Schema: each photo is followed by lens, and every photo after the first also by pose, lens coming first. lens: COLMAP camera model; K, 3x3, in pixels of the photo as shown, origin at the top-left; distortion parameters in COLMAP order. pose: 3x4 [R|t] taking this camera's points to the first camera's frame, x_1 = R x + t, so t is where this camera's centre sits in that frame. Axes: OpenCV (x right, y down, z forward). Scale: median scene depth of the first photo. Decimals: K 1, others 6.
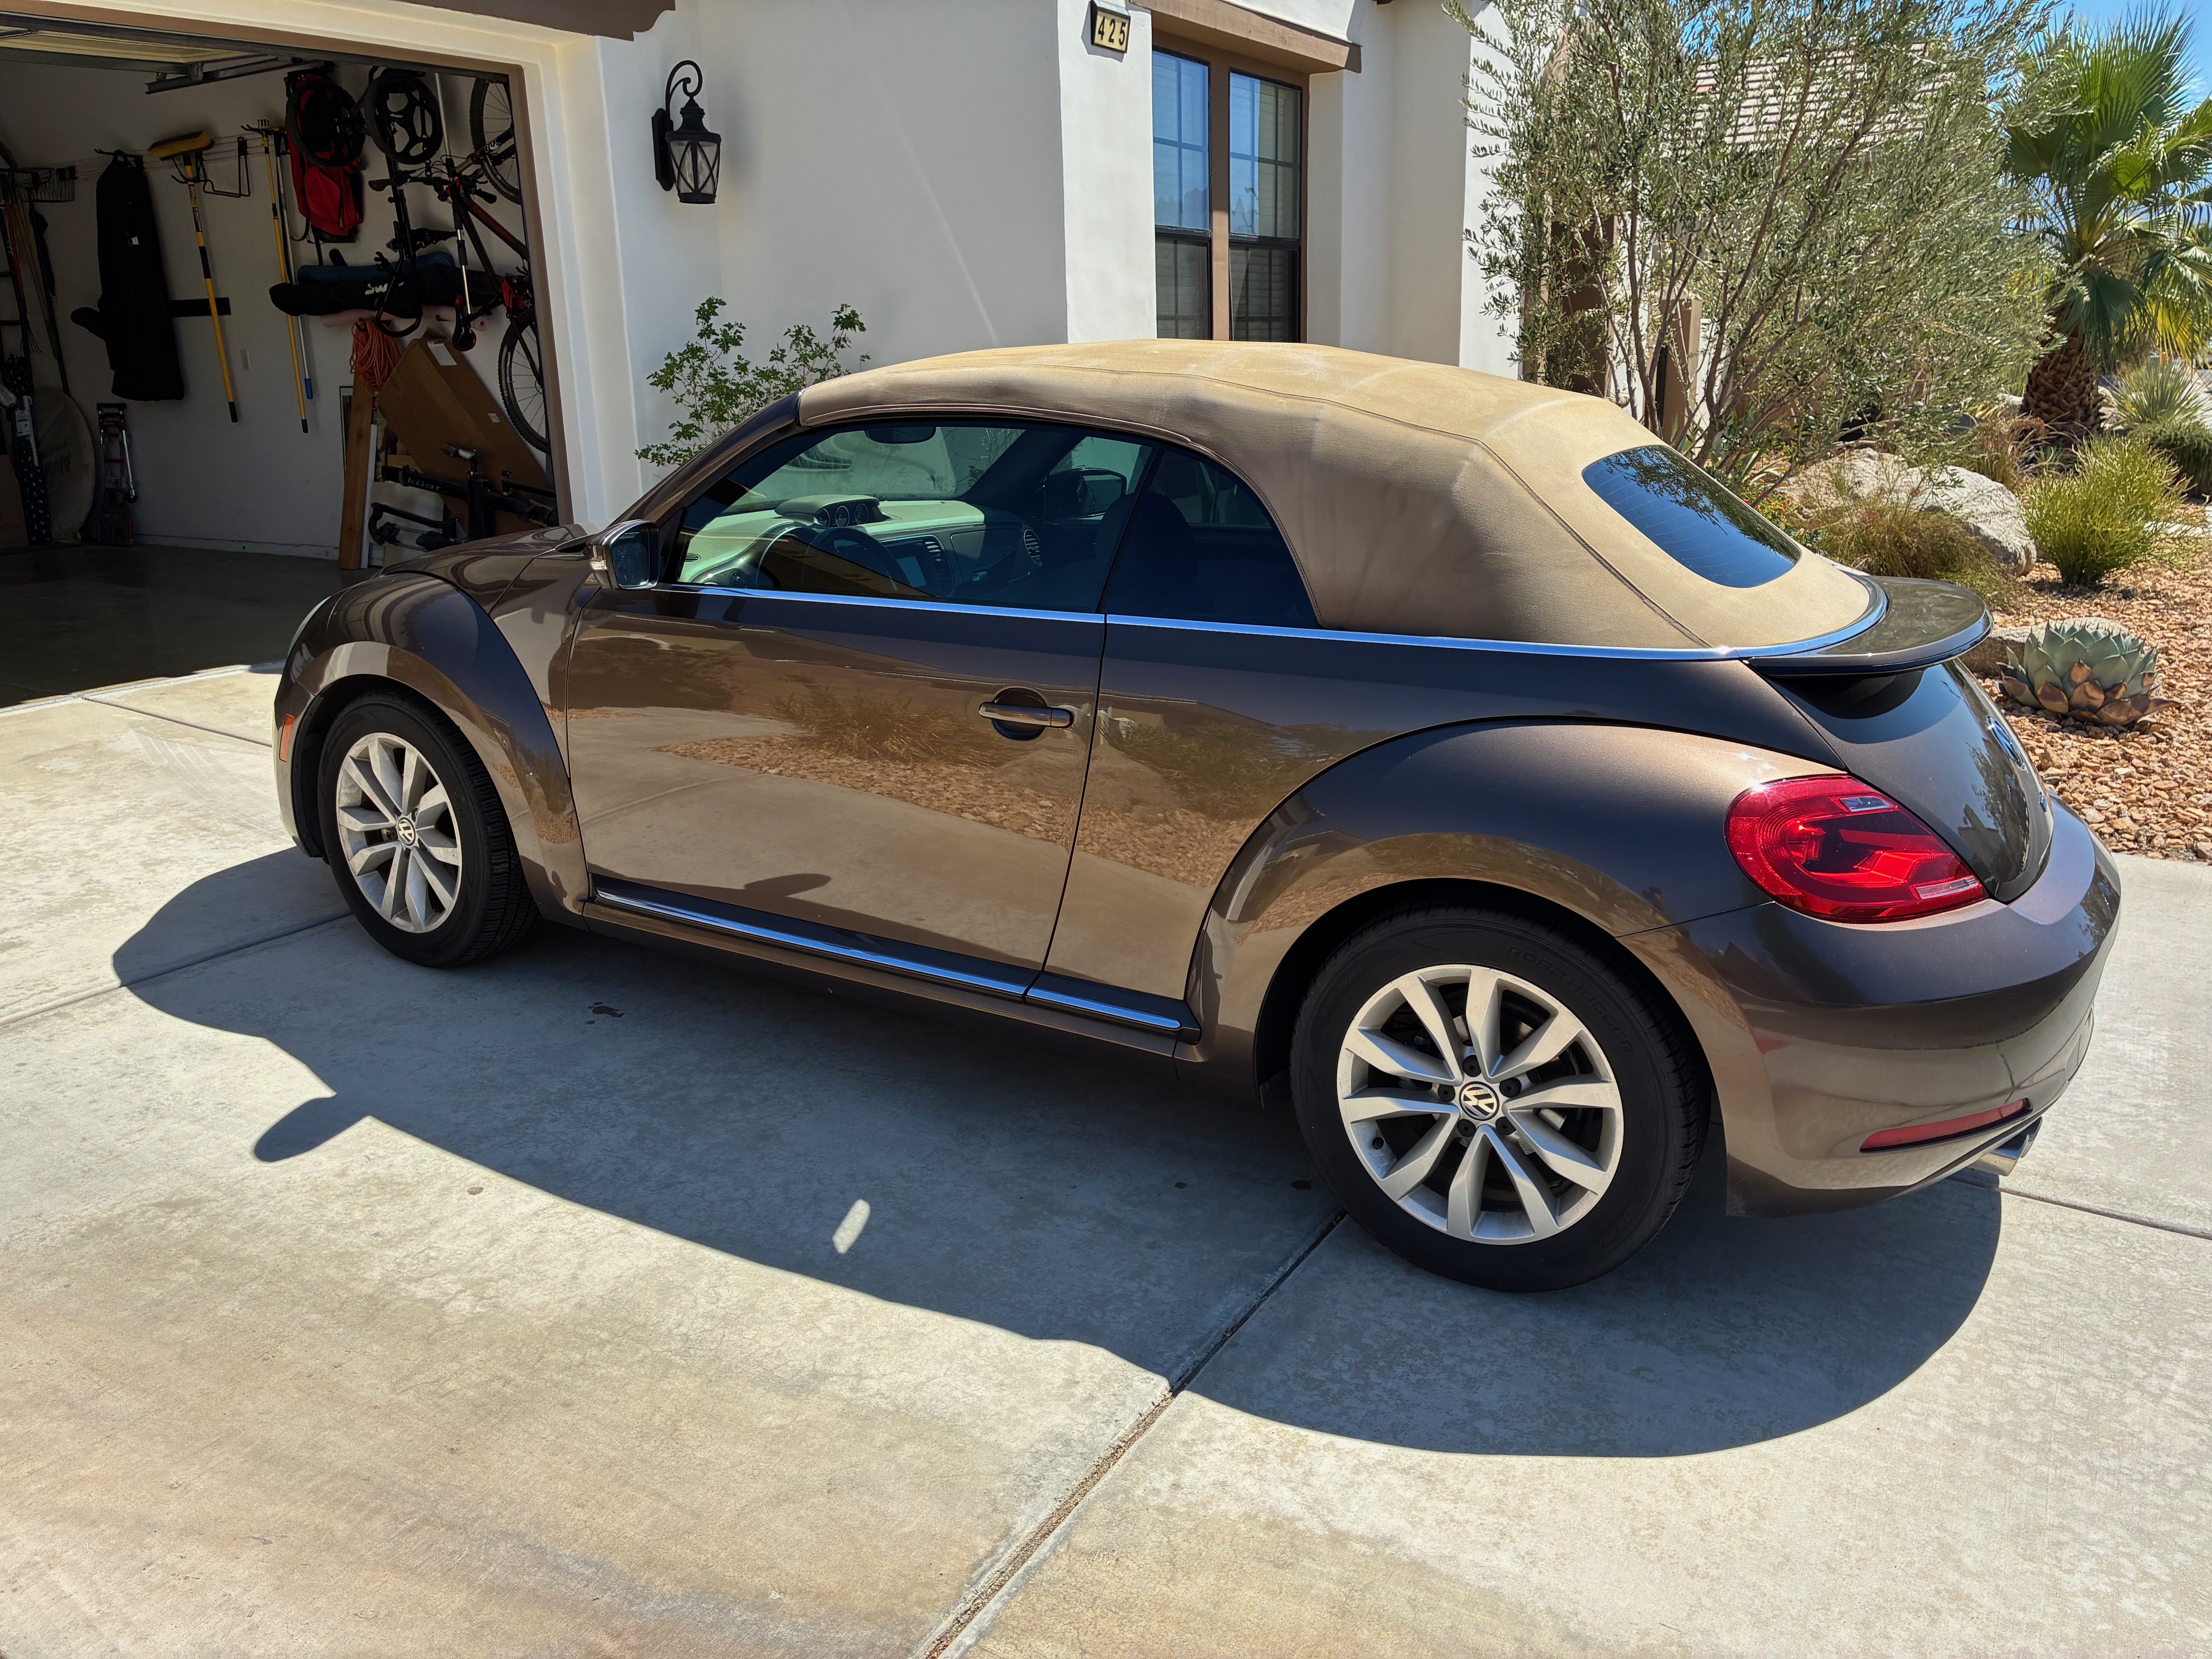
lens RADIAL K [[1669.8, 0, 1114.1], [0, 1669.8, 816.2], [0, 0, 1]] dist [0.055990, -0.073542]
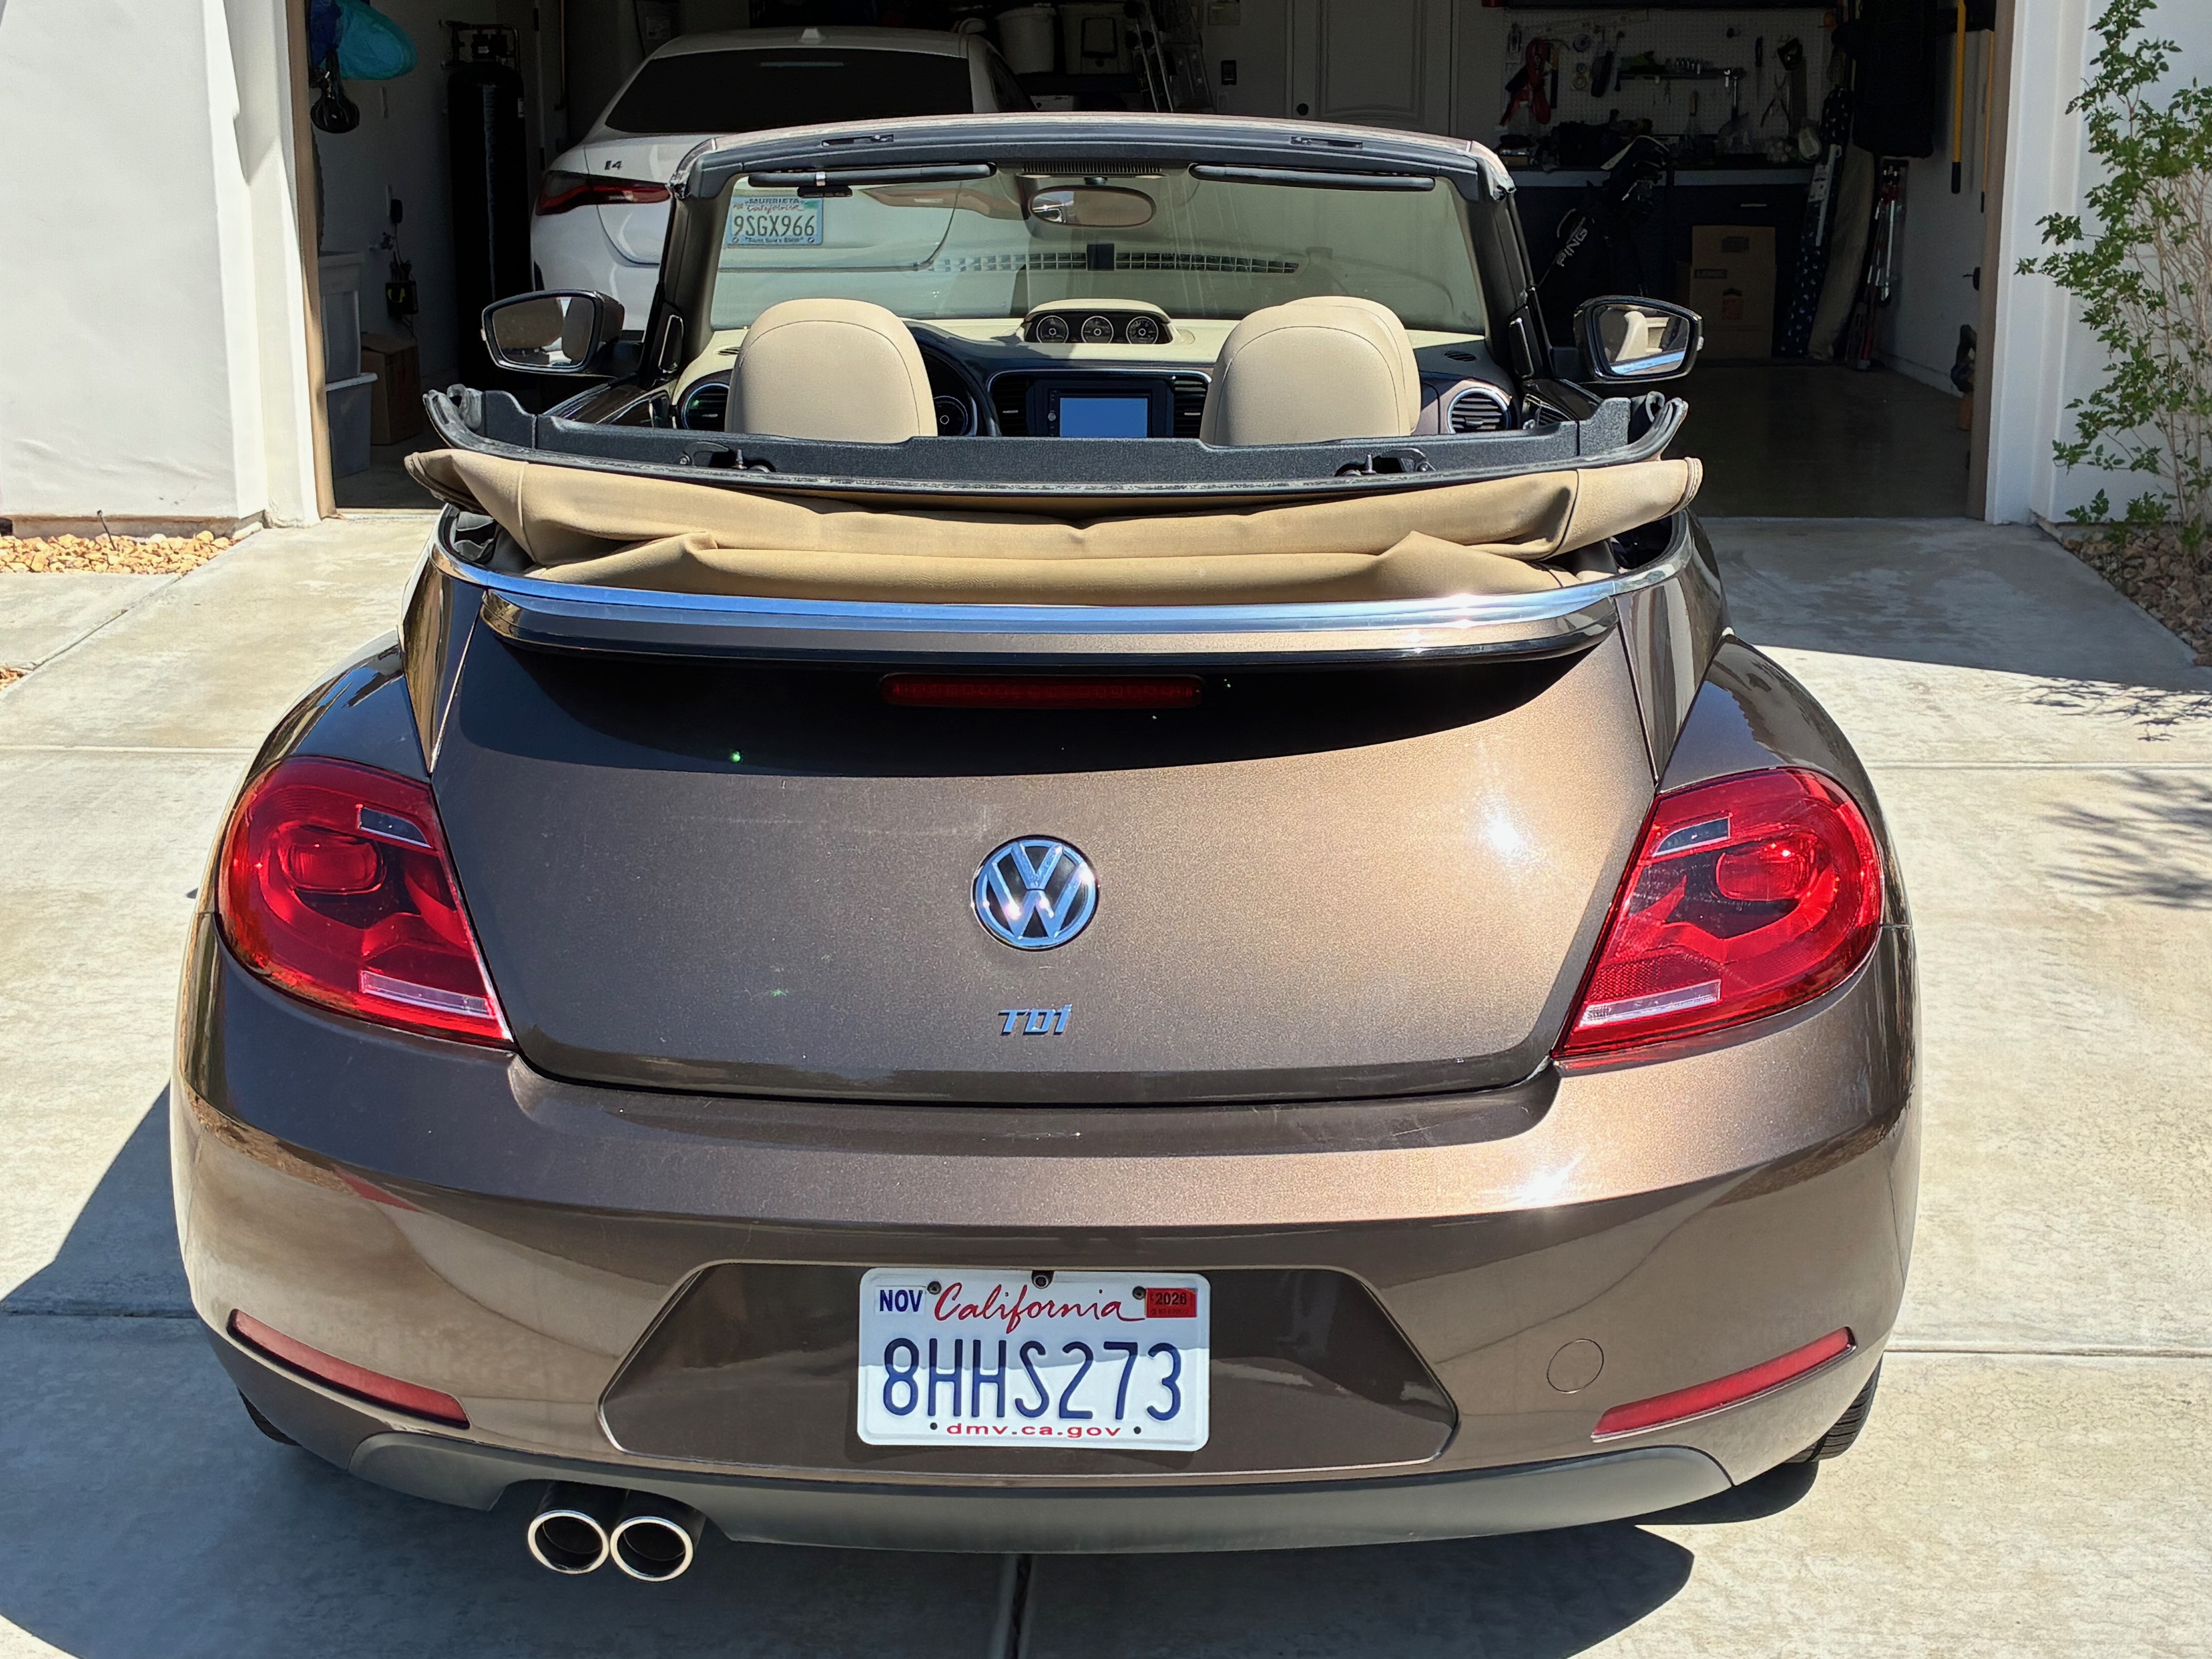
lens RADIAL K [[3084.3, 0, 1106.4], [0, 3084.3, 825.3], [0, 0, 1]] dist [0.004708, -0.033938]
pose [[0.487677, 0.217278, -0.845554, 1.107689], [-0.245325, 0.963615, 0.106124, -0.137696], [0.837846, 0.155681, 0.523237, 0.436249]]
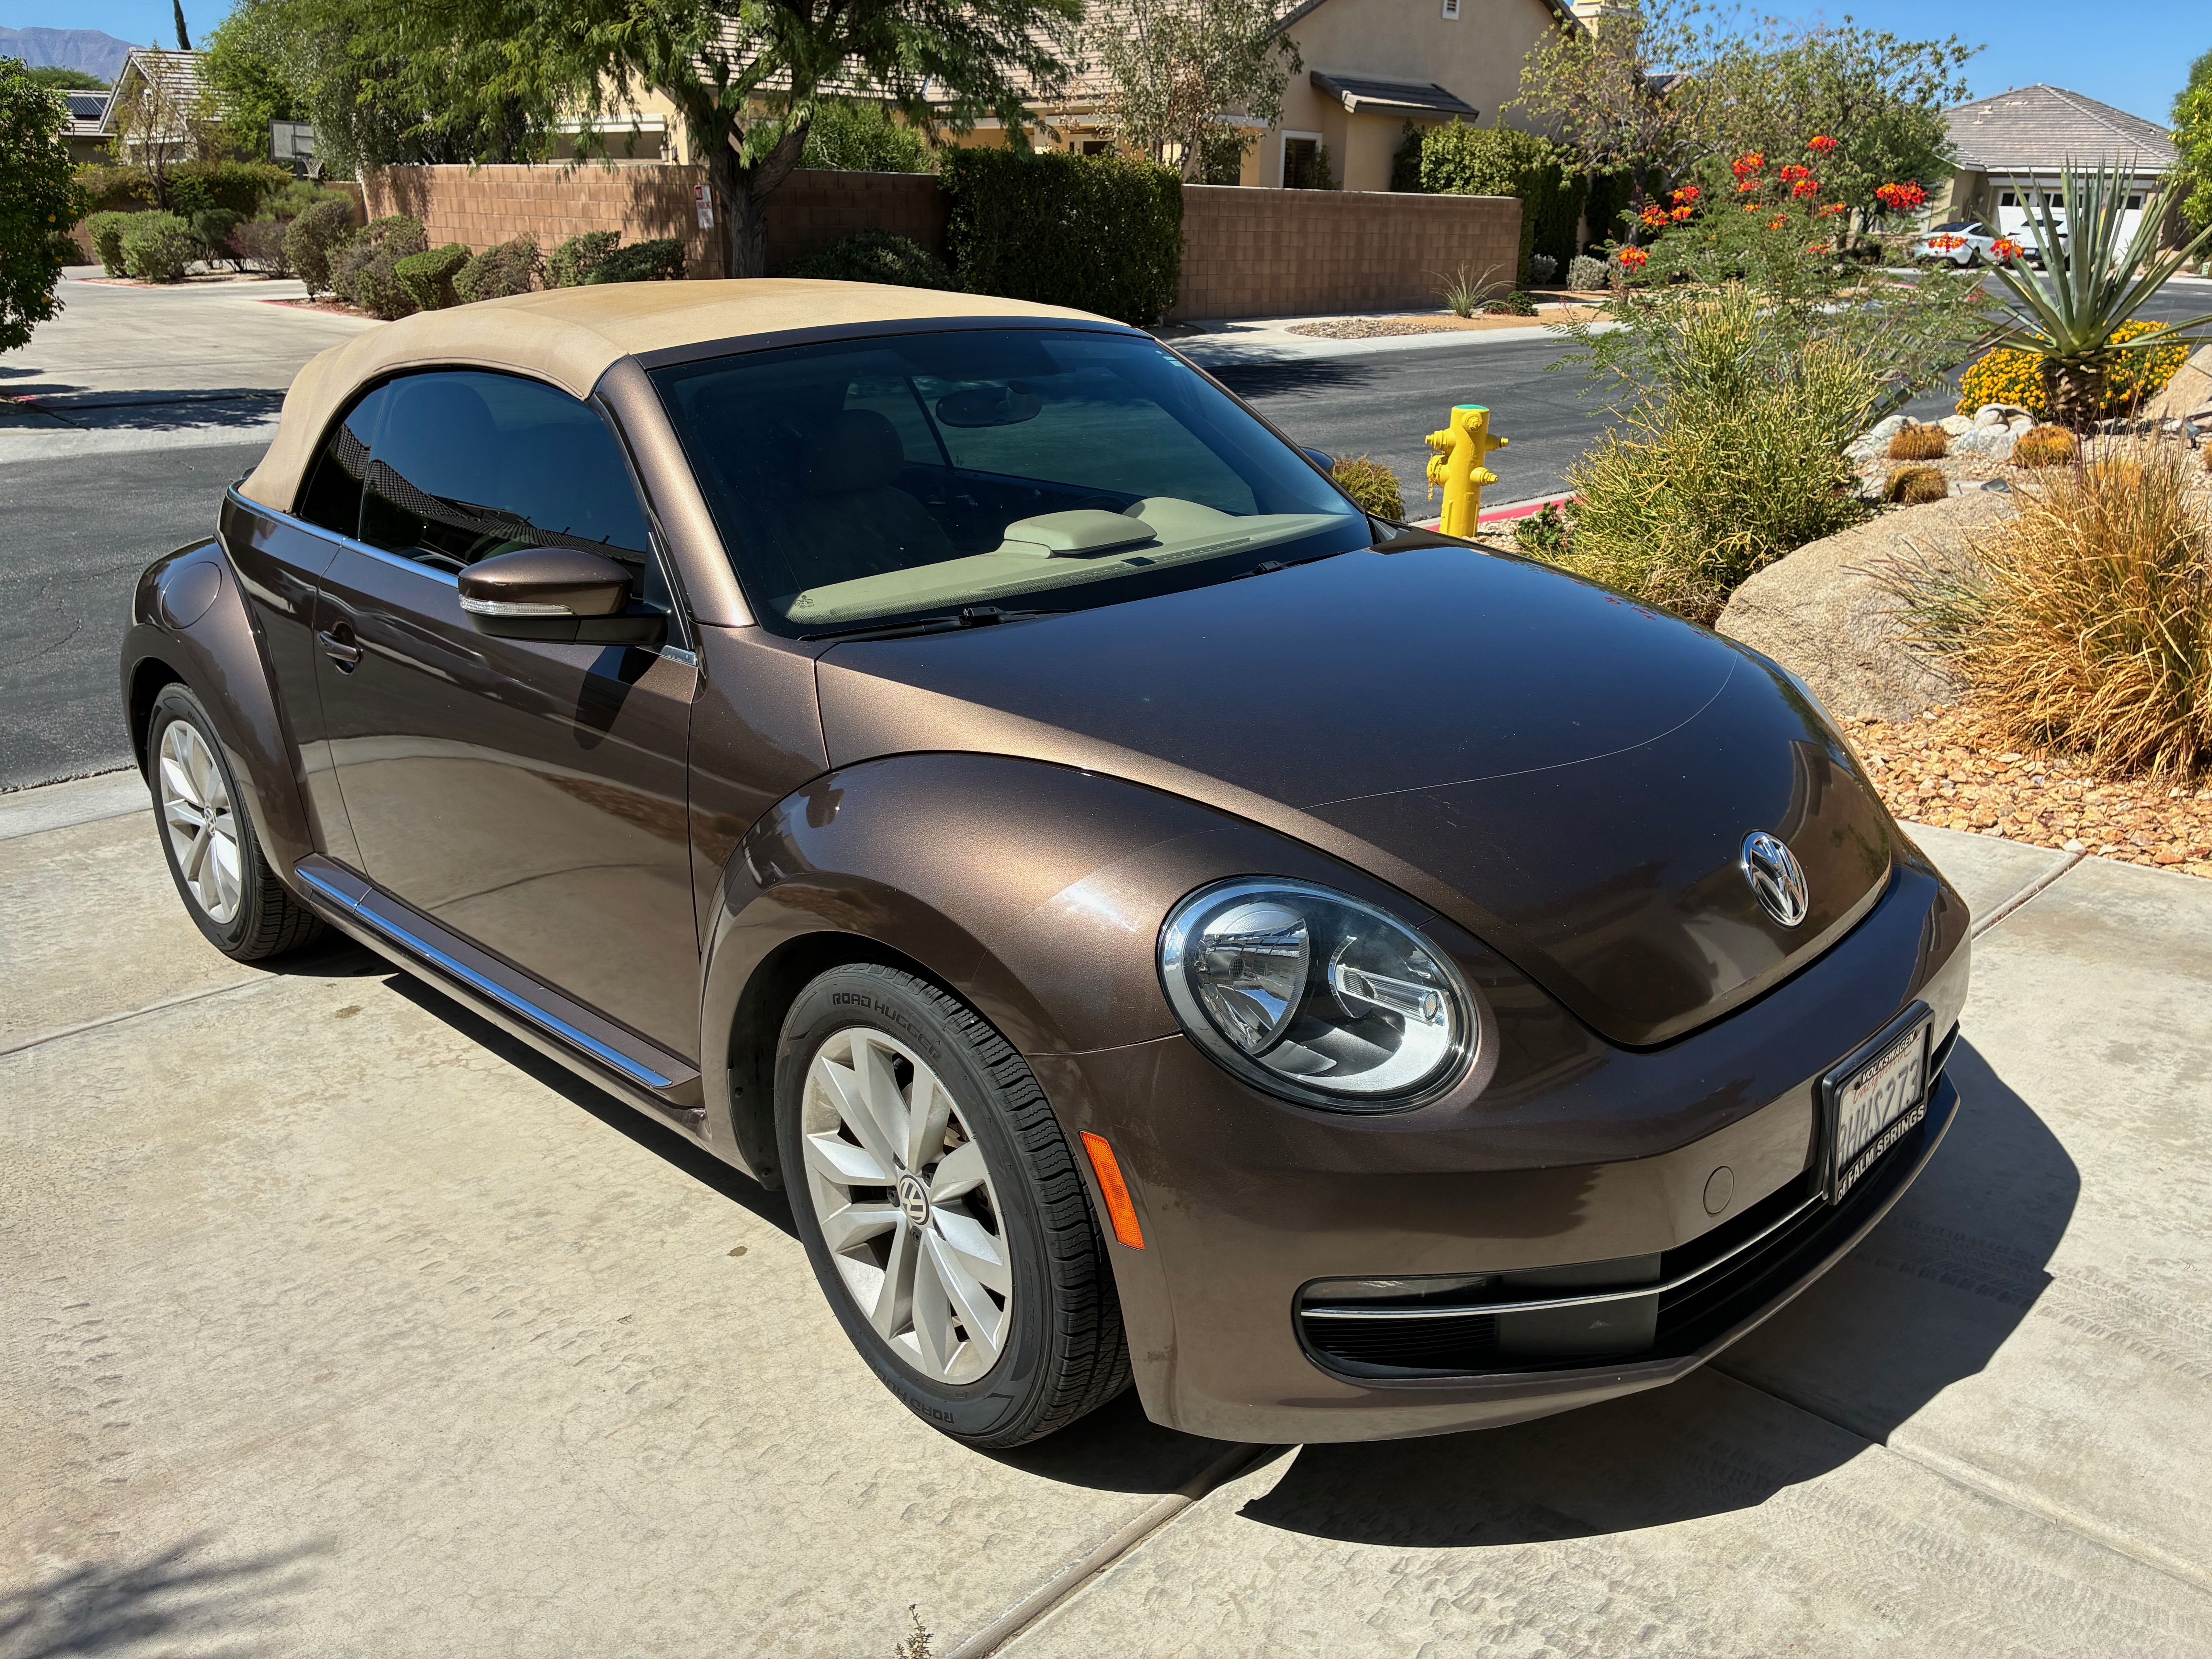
lens RADIAL K [[1681.3, 0, 1127.5], [0, 1681.3, 791.1], [0, 0, 1]] dist [0.060806, -0.058855]
pose [[-0.972981, -0.066738, 0.221029, -0.414405], [0.068832, 0.829937, 0.553595, -0.568108], [-0.220386, 0.553851, -0.802919, 1.903271]]
